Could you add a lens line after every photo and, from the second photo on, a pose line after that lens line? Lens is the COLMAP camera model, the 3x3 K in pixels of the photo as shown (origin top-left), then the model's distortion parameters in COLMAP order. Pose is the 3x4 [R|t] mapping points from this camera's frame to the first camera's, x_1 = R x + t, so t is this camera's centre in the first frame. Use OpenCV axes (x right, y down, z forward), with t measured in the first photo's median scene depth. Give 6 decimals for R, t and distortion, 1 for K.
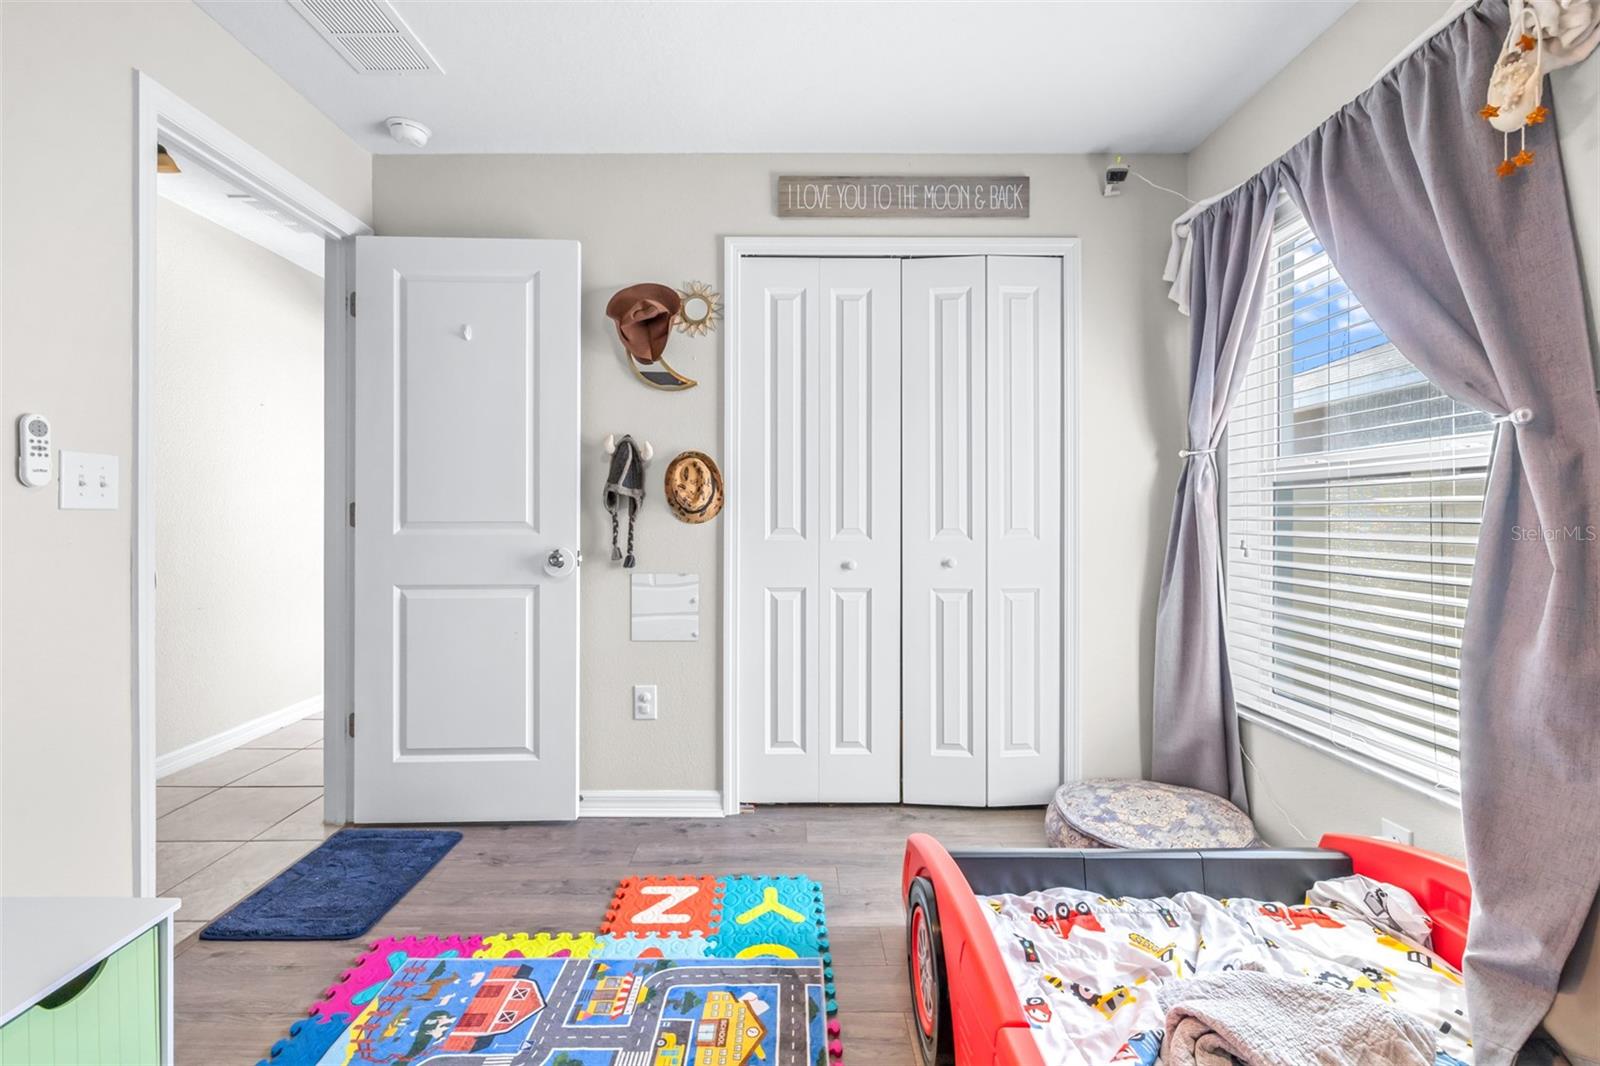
lens RADIAL K [[699.0, 0, 797.0], [0, 699.0, 512.2], [0, 0, 1]] dist [-0.001227, -0.000262]
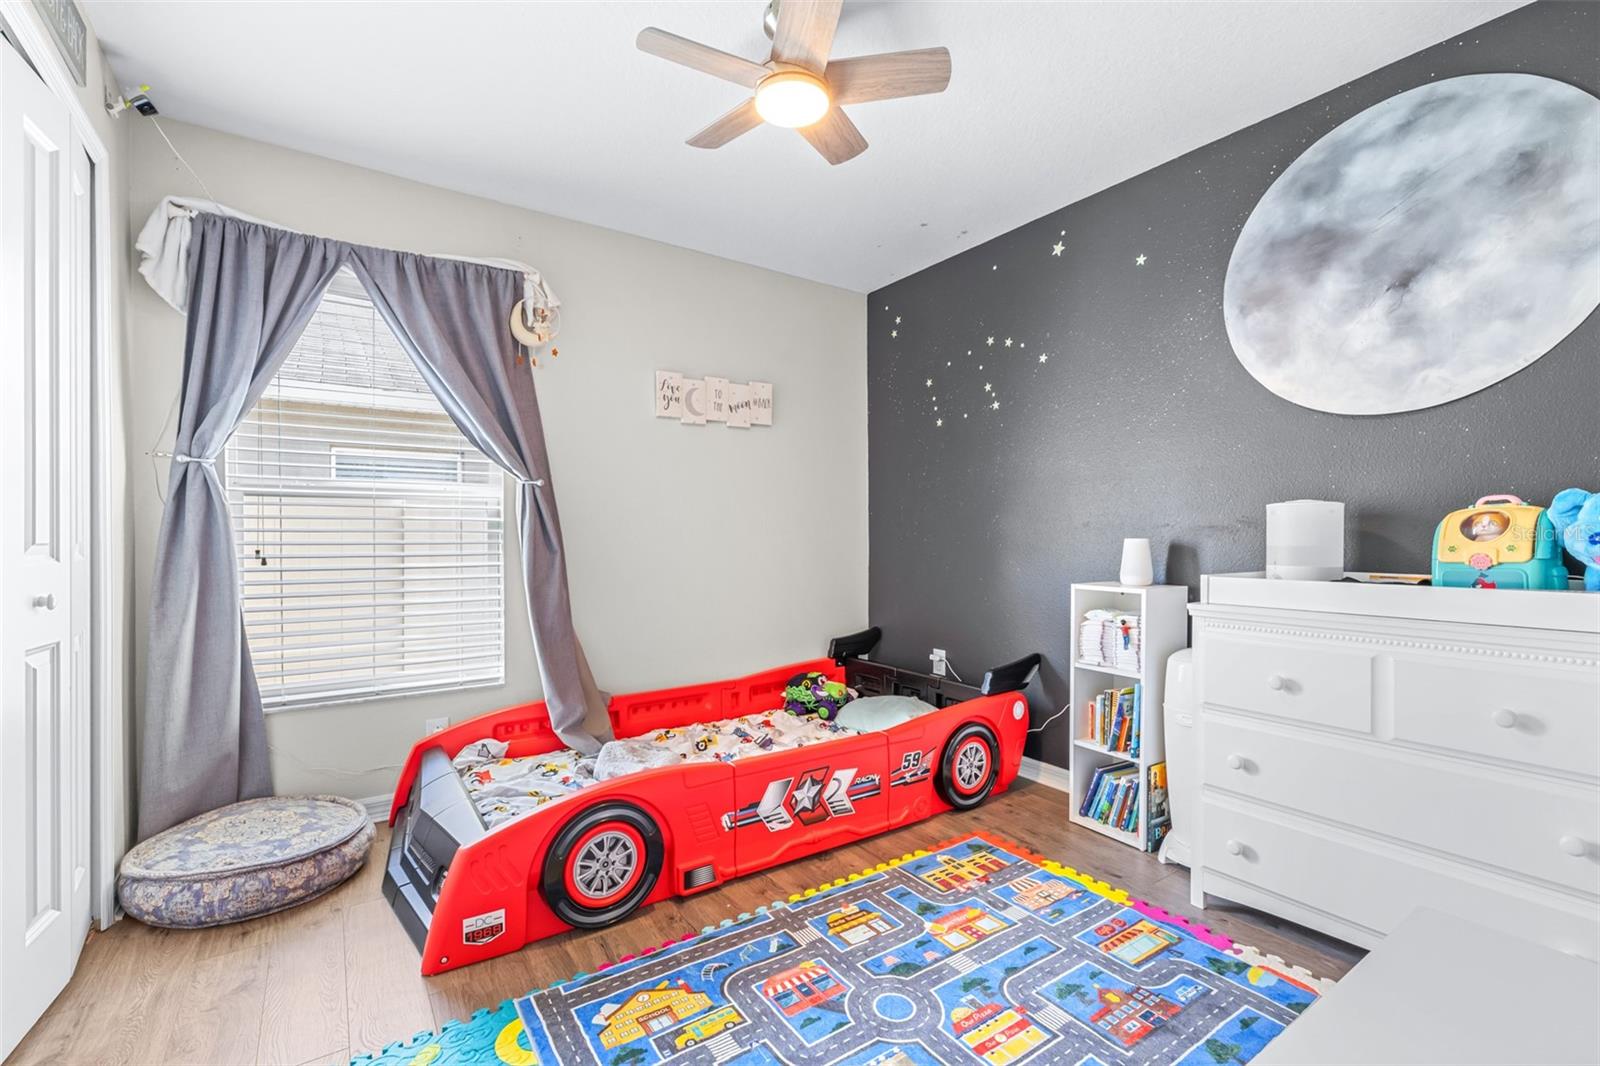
lens RADIAL K [[678.0, 0, 800.0], [0, 678.0, 533.0], [0, 0, 1]] dist [-0.001645, -0.000557]
pose [[-0.553617, -0.003061, 0.832766, -0.738762], [-0.006414, 0.999979, -0.000589, 0.010165], [-0.832747, -0.005668, -0.553625, 0.949345]]
